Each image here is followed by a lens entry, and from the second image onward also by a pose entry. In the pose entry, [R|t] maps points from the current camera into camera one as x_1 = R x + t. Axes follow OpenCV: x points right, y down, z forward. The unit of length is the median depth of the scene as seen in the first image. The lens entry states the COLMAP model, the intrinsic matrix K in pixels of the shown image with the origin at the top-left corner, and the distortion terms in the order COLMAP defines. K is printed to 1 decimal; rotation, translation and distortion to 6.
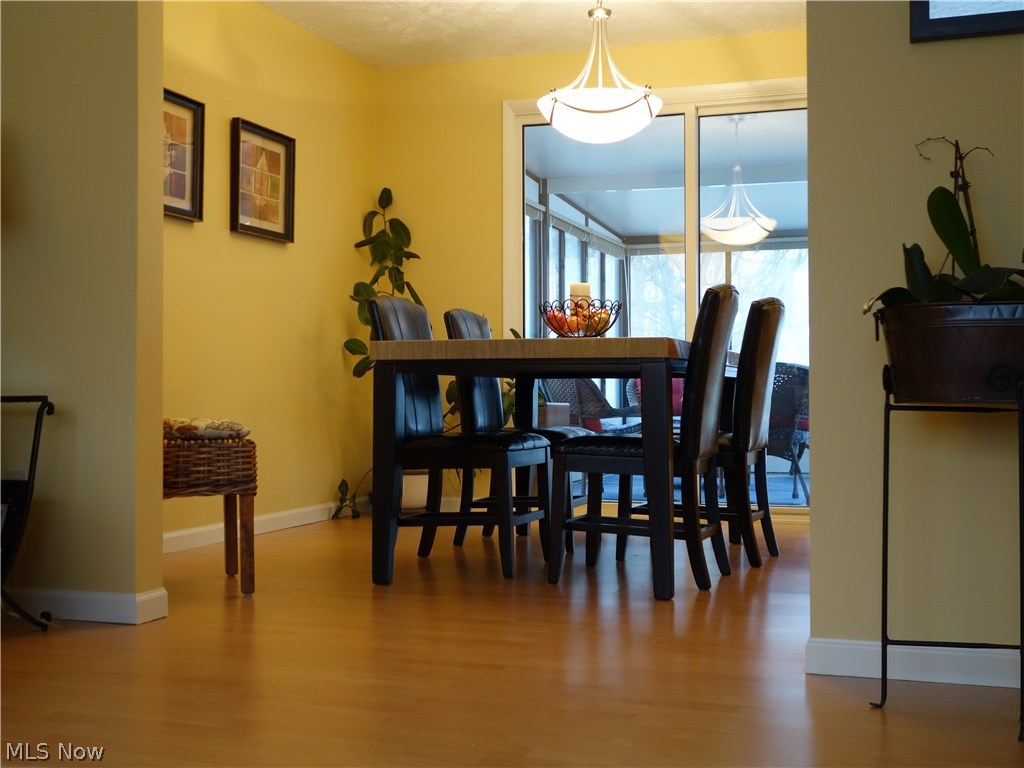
lens RADIAL K [[1222.8, 0, 512.3], [0, 1222.8, 385.3], [0, 0, 1]] dist [-0.002933, 0.000000]
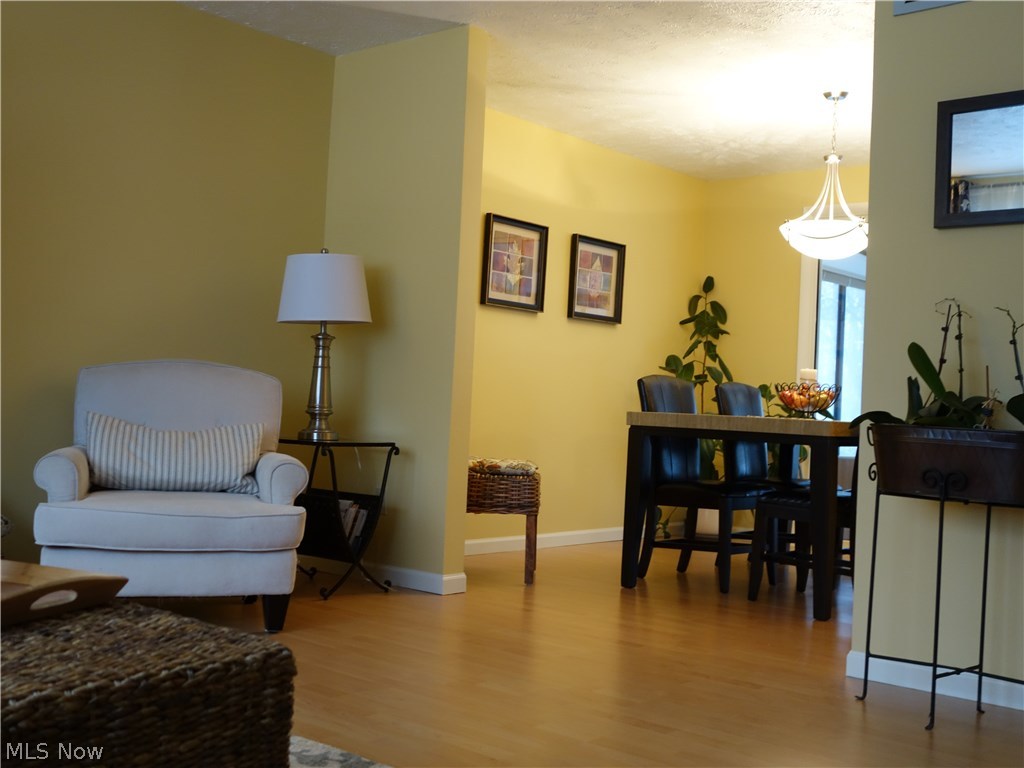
lens RADIAL K [[1118.3, 0, 513.0], [0, 1118.3, 384.2], [0, 0, 1]] dist [-0.002000, 0.000000]
pose [[0.931162, 0.037502, -0.362673, 0.205762], [-0.046996, 0.998744, -0.017389, -0.035785], [0.361565, 0.033236, 0.931754, -0.211615]]
